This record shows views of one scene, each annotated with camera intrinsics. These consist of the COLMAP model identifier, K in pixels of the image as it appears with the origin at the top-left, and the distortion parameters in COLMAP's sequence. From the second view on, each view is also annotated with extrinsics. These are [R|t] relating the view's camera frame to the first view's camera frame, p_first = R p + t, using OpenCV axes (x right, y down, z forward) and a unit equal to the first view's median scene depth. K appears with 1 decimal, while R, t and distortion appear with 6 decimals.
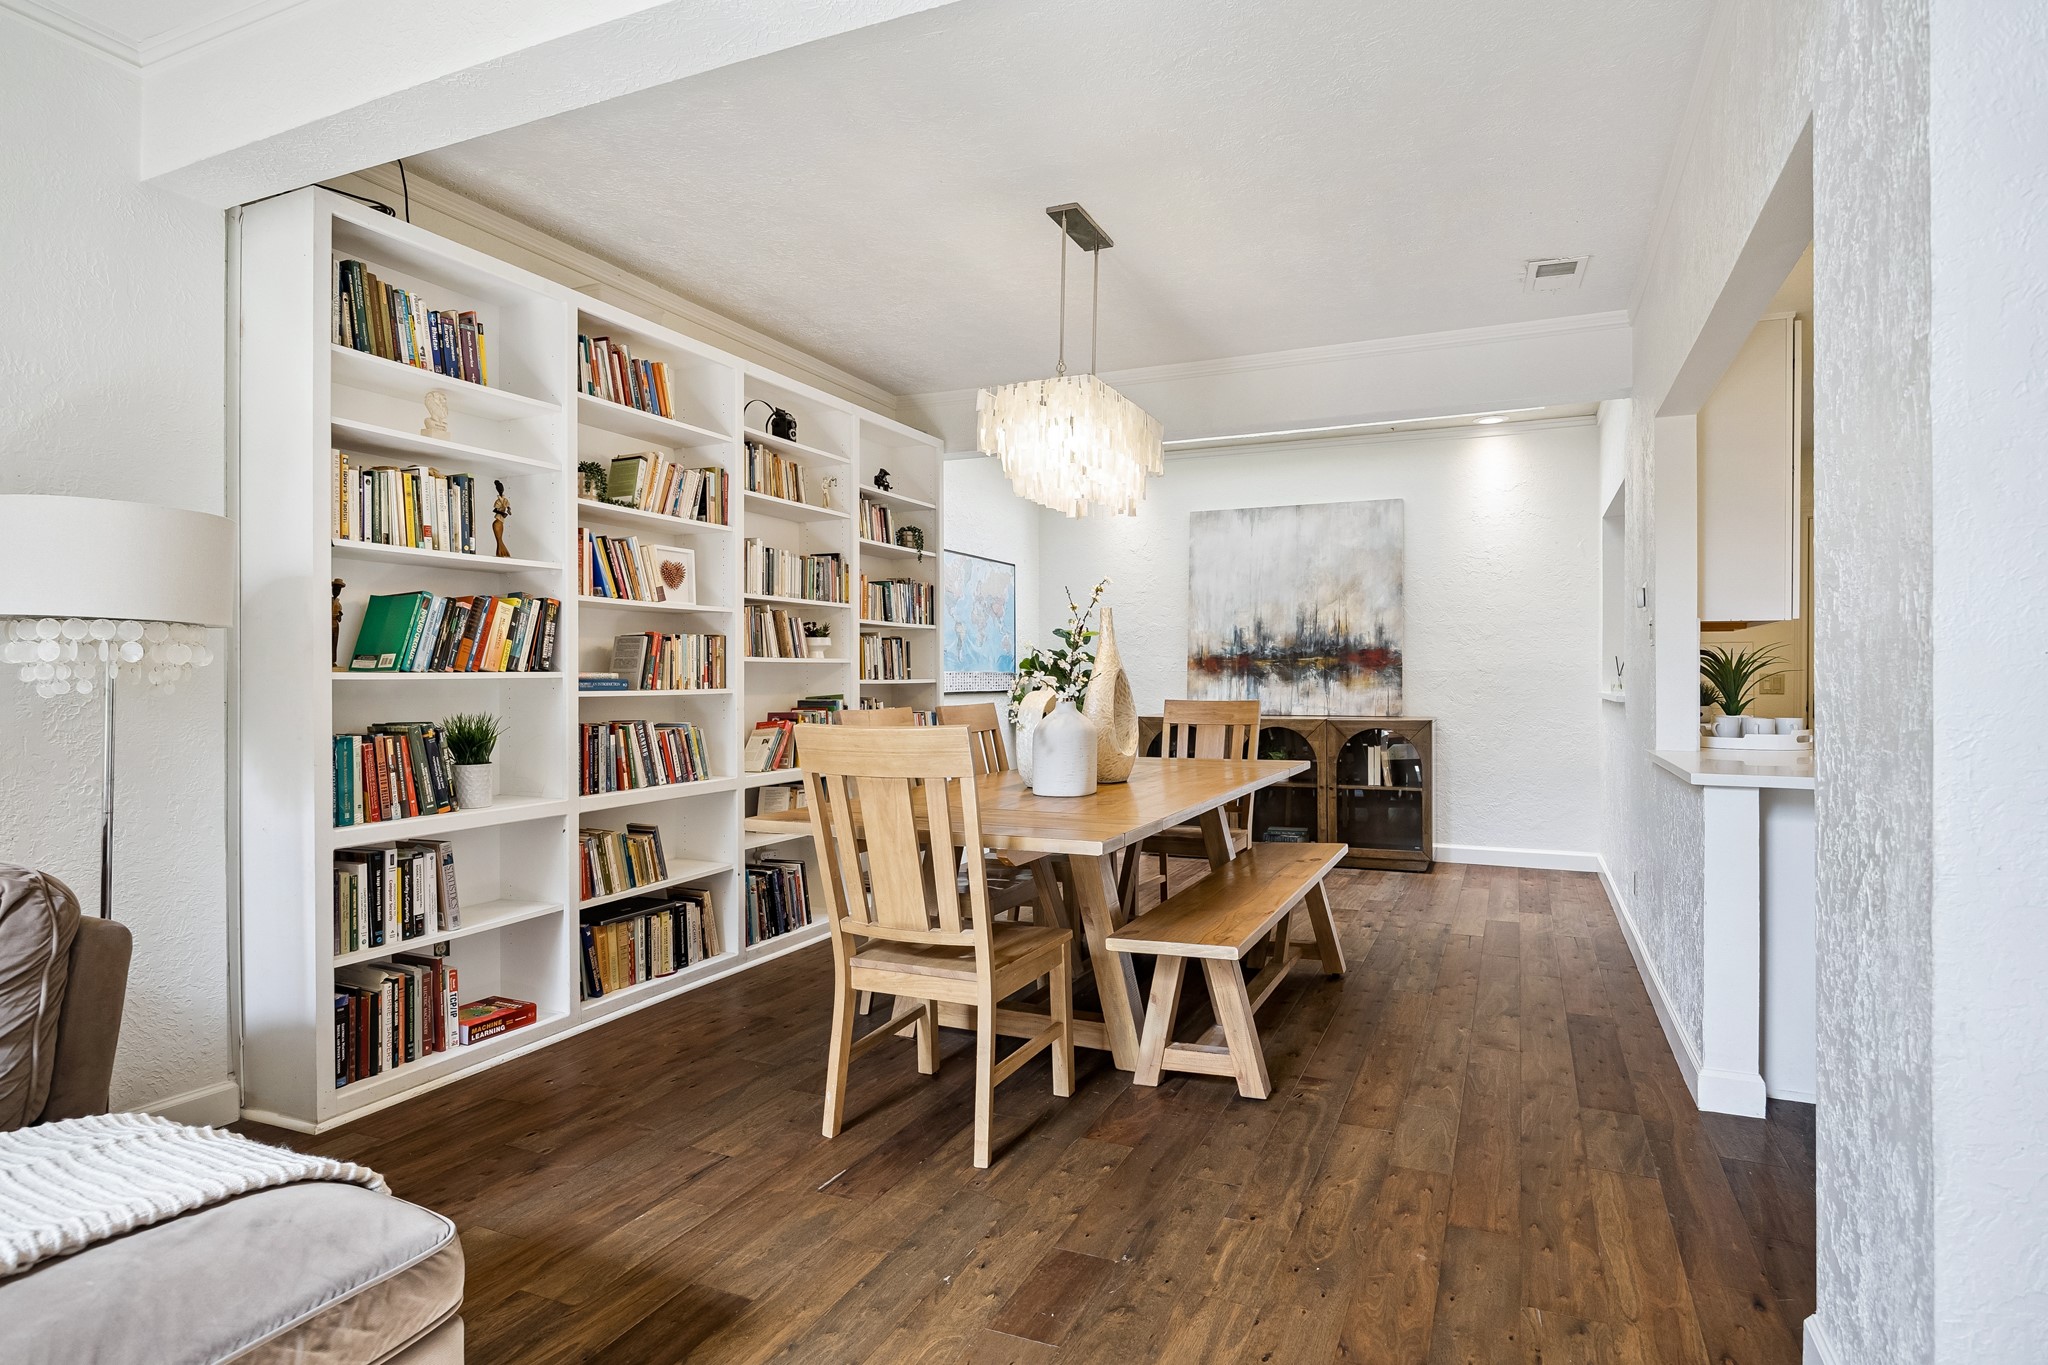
lens RADIAL K [[1086.9, 0, 1038.2], [0, 1086.9, 671.1], [0, 0, 1]] dist [-0.000002, 0.000080]
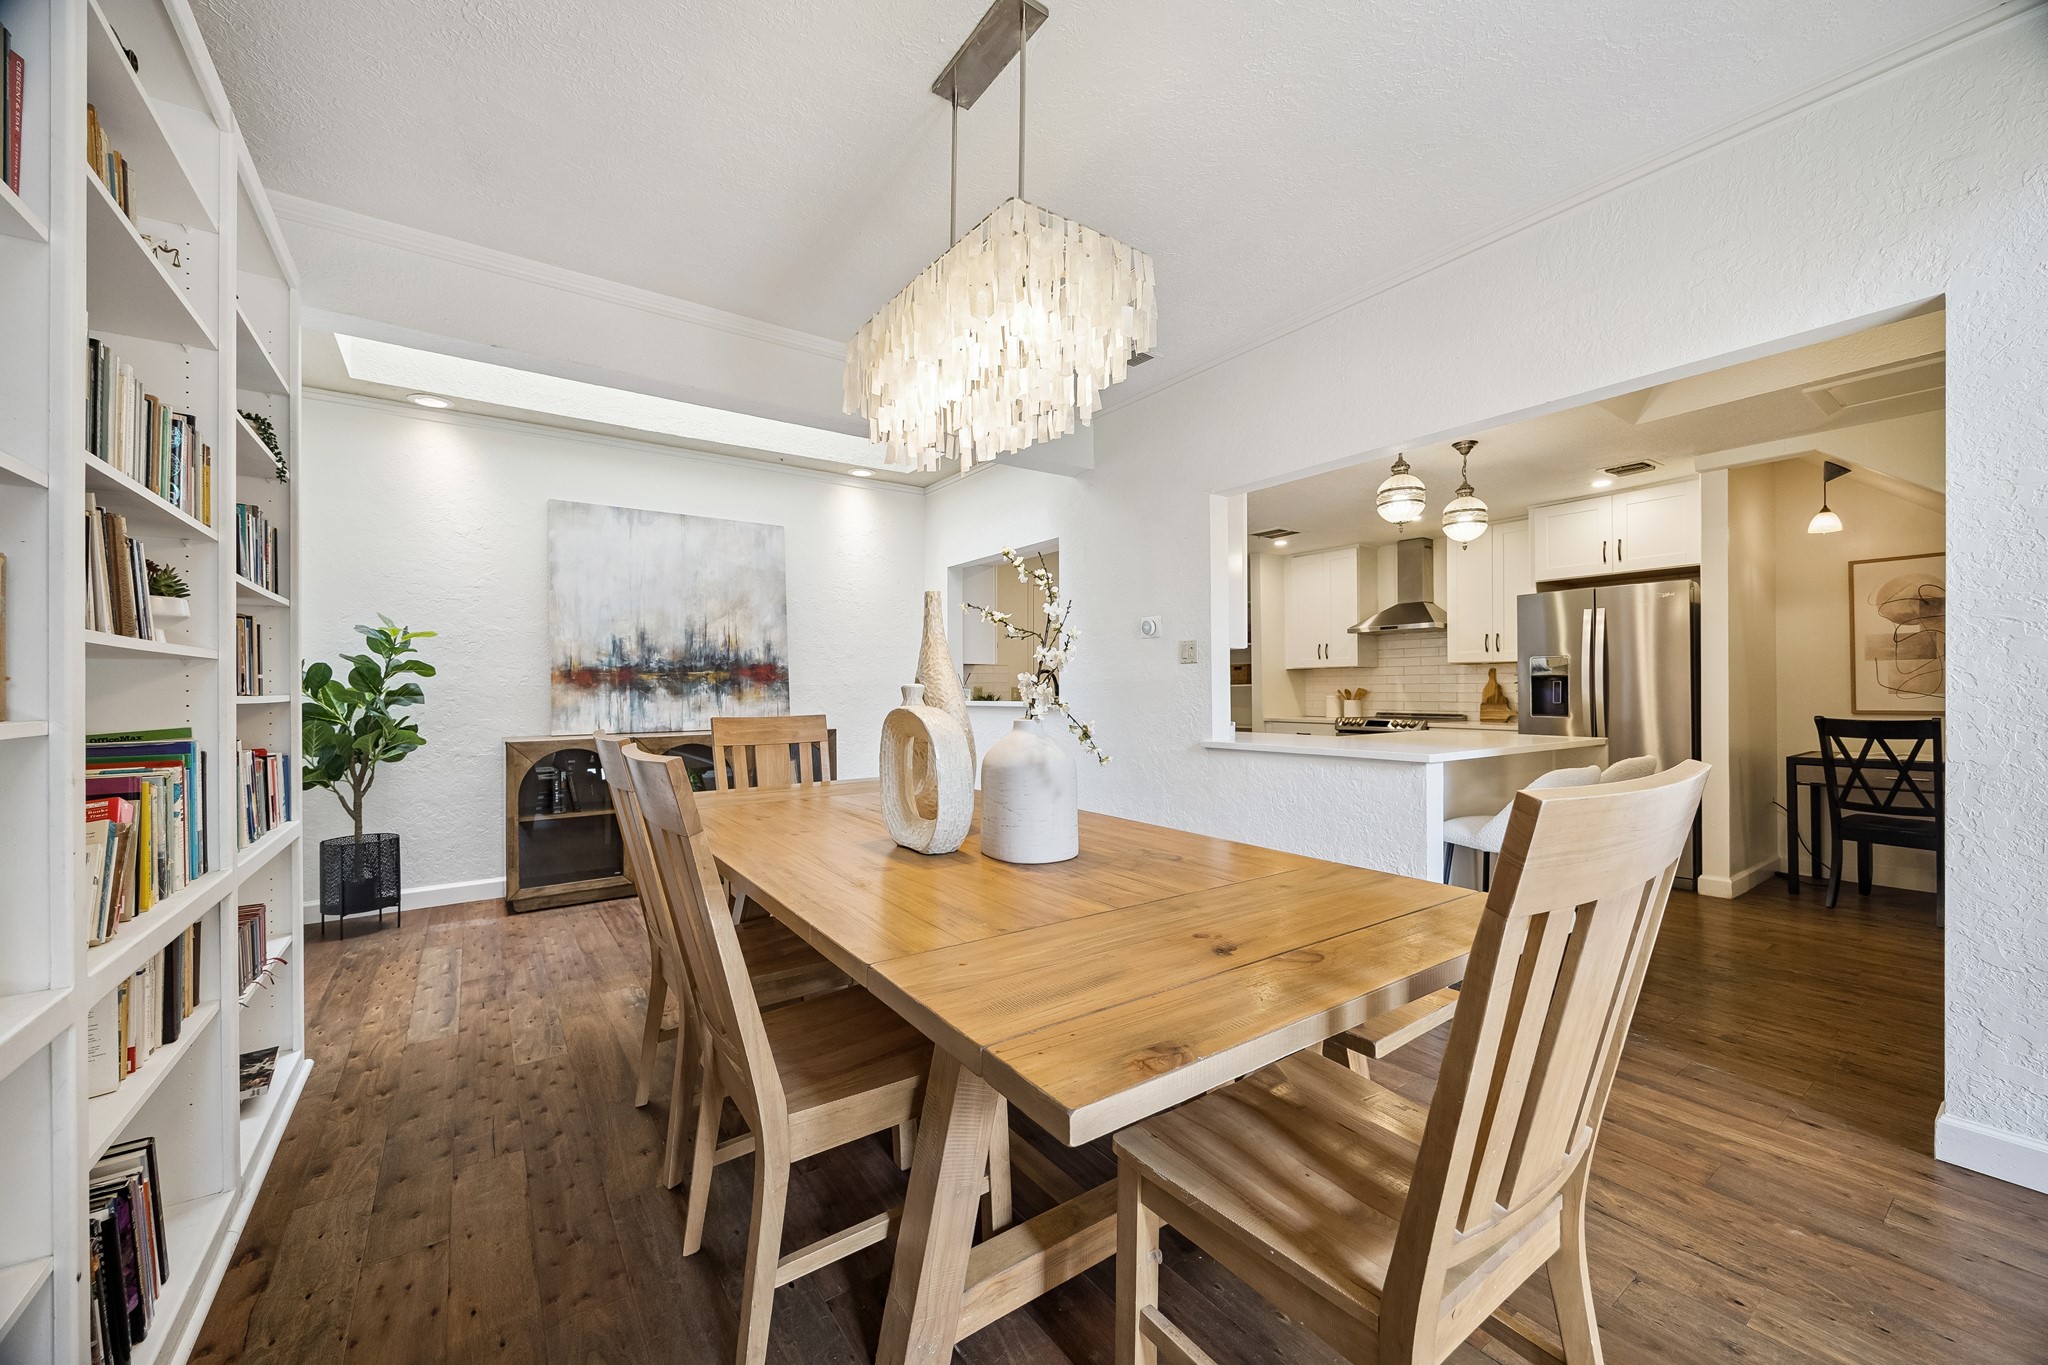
lens RADIAL K [[777.5, 0, 1038.2], [0, 777.5, 682.0], [0, 0, 1]] dist [-0.000573, -0.000016]
pose [[0.503322, 0.004604, 0.864087, -0.253294], [0.002322, 0.999975, -0.006681, 0.003193], [-0.864096, 0.005369, 0.503299, 0.473628]]
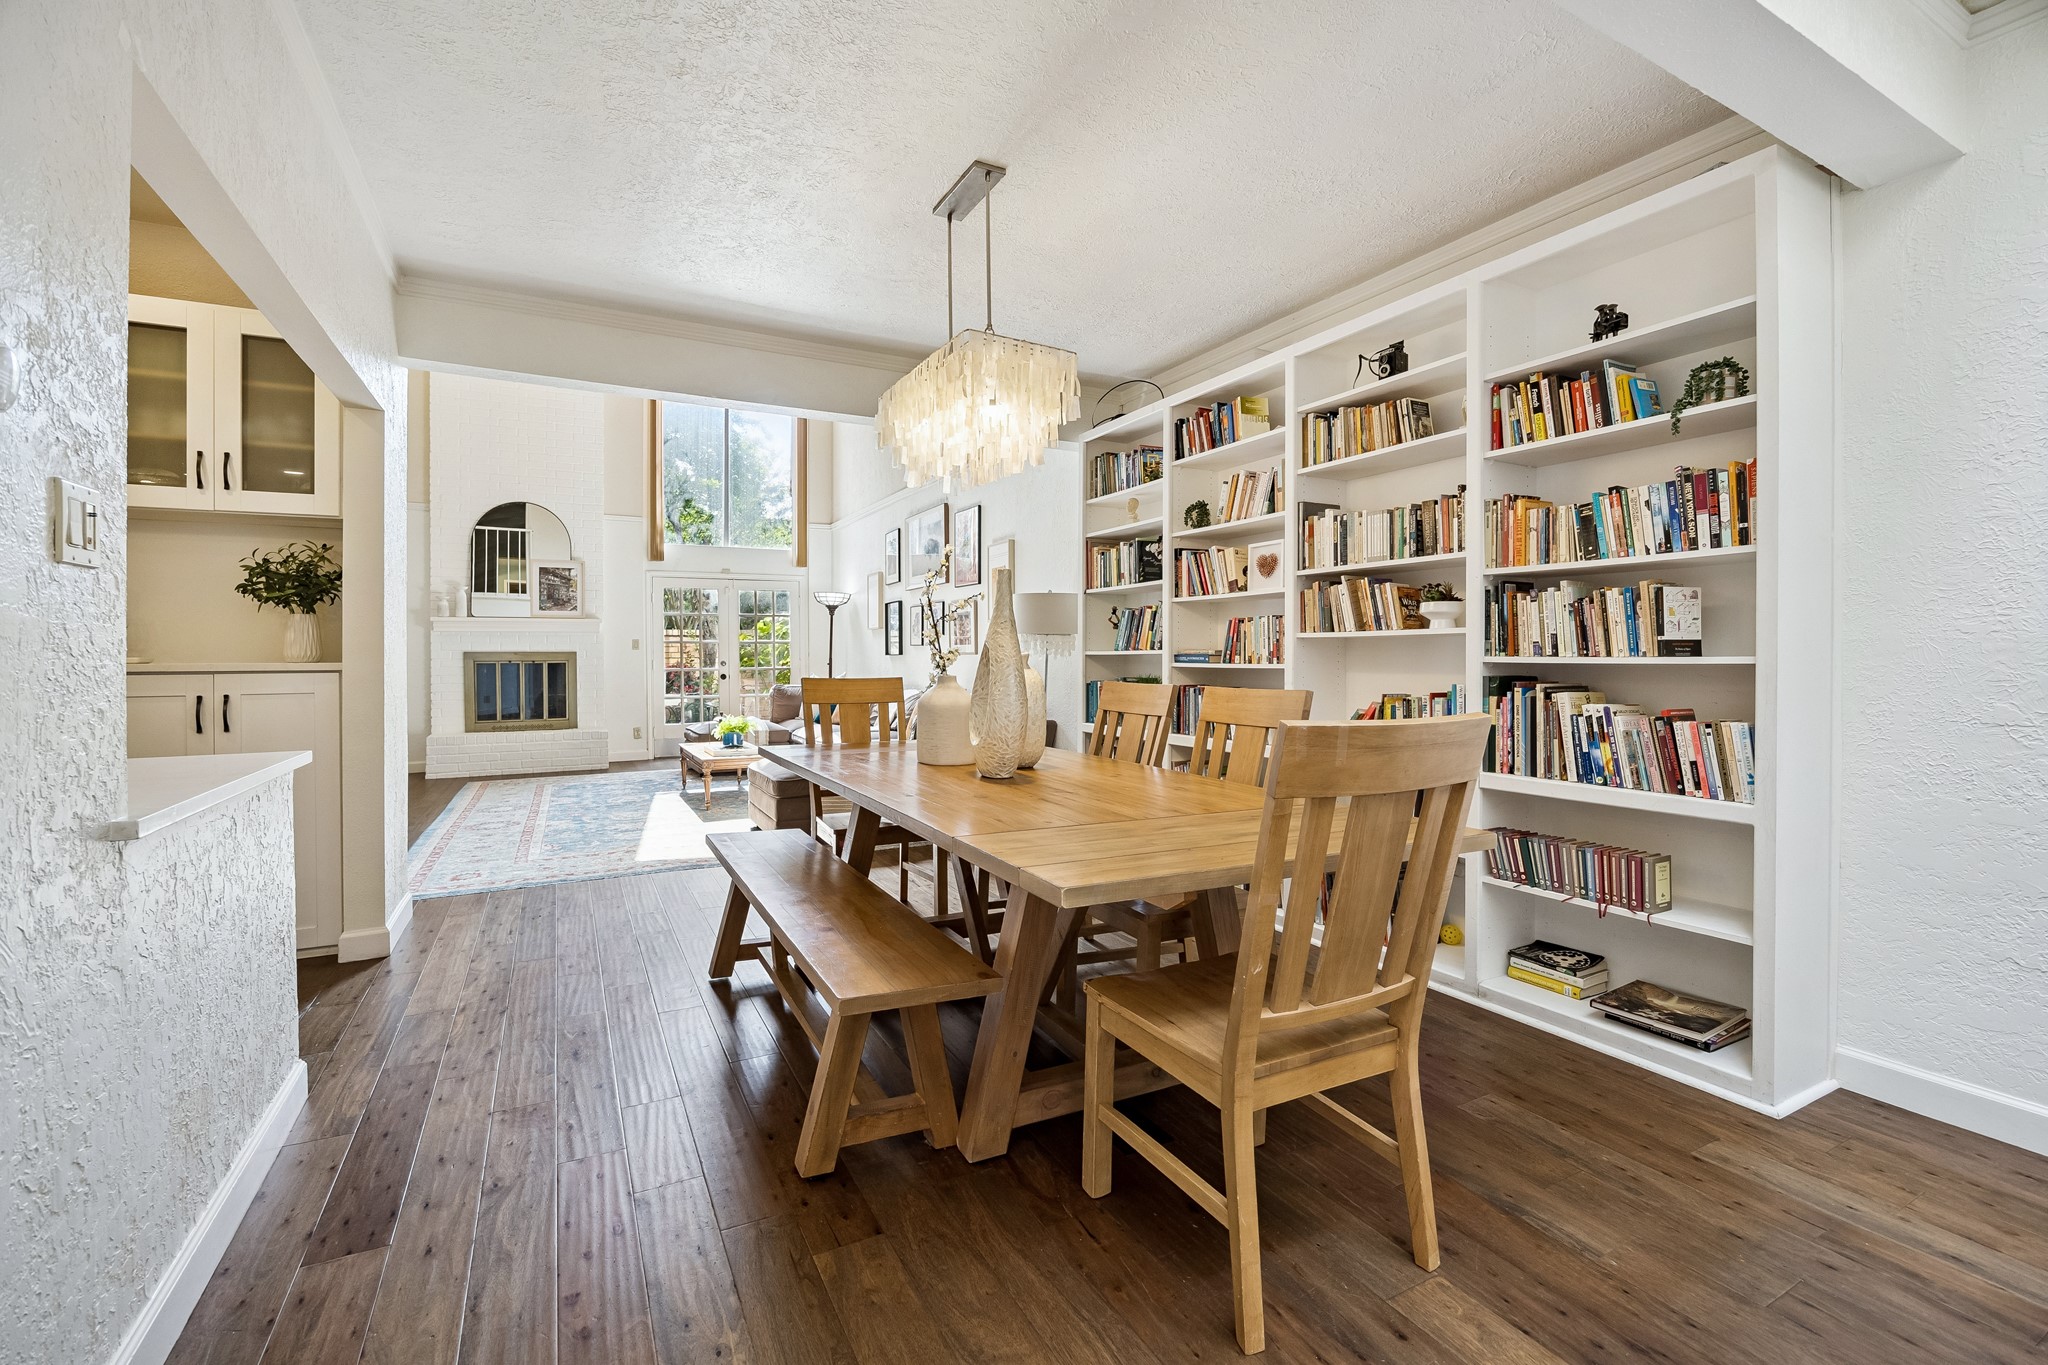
lens RADIAL K [[897.3, 0, 1036.0], [0, 897.3, 660.6], [0, 0, 1]] dist [-0.002304, -0.000044]
pose [[-0.614462, 0.005640, -0.788926, 0.420429], [0.003862, 0.999984, 0.004141, 0.006369], [0.788937, -0.000502, -0.614474, 1.018741]]
